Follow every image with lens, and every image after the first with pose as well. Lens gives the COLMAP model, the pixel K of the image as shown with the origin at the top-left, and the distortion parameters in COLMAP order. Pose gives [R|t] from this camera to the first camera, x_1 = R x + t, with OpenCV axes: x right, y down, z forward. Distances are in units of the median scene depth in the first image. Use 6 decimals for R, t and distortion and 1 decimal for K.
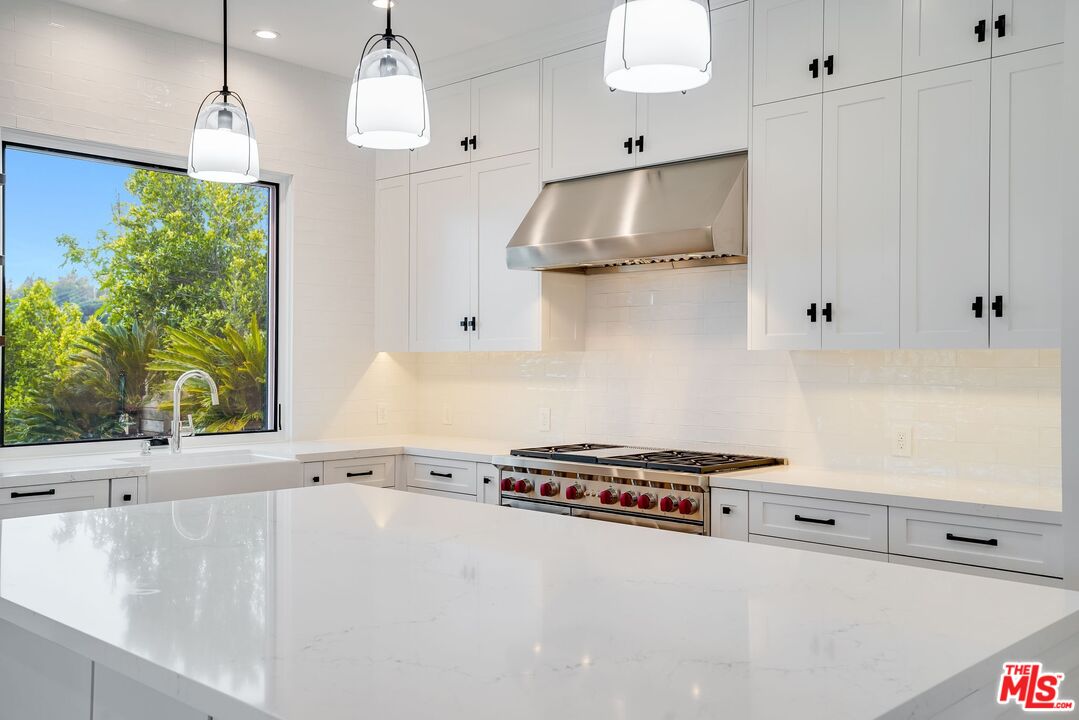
lens RADIAL K [[1009.1, 0, 538.4], [0, 1009.1, 355.6], [0, 0, 1]] dist [0.064465, 0.000000]
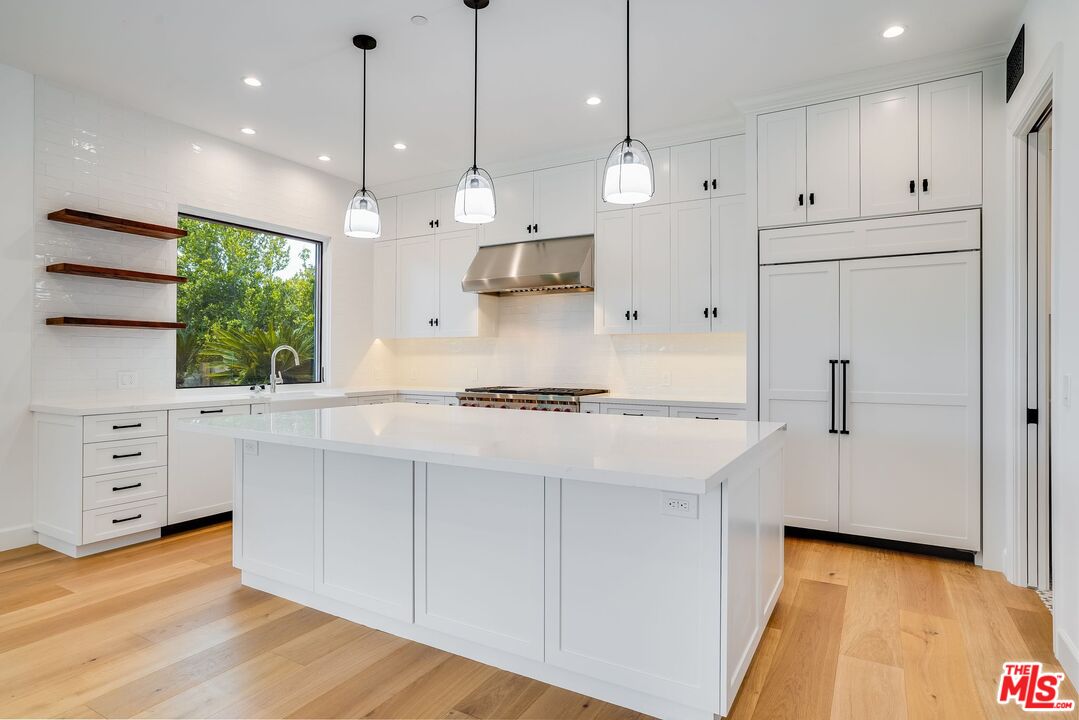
lens RADIAL K [[590.0, 0, 538.3], [0, 590.0, 357.8], [0, 0, 1]] dist [-0.027104, 0.005063]
pose [[0.972765, -0.001114, 0.231789, -0.148889], [-0.000188, 0.999984, 0.005593, 0.030180], [-0.231792, -0.005485, 0.972750, -0.091925]]
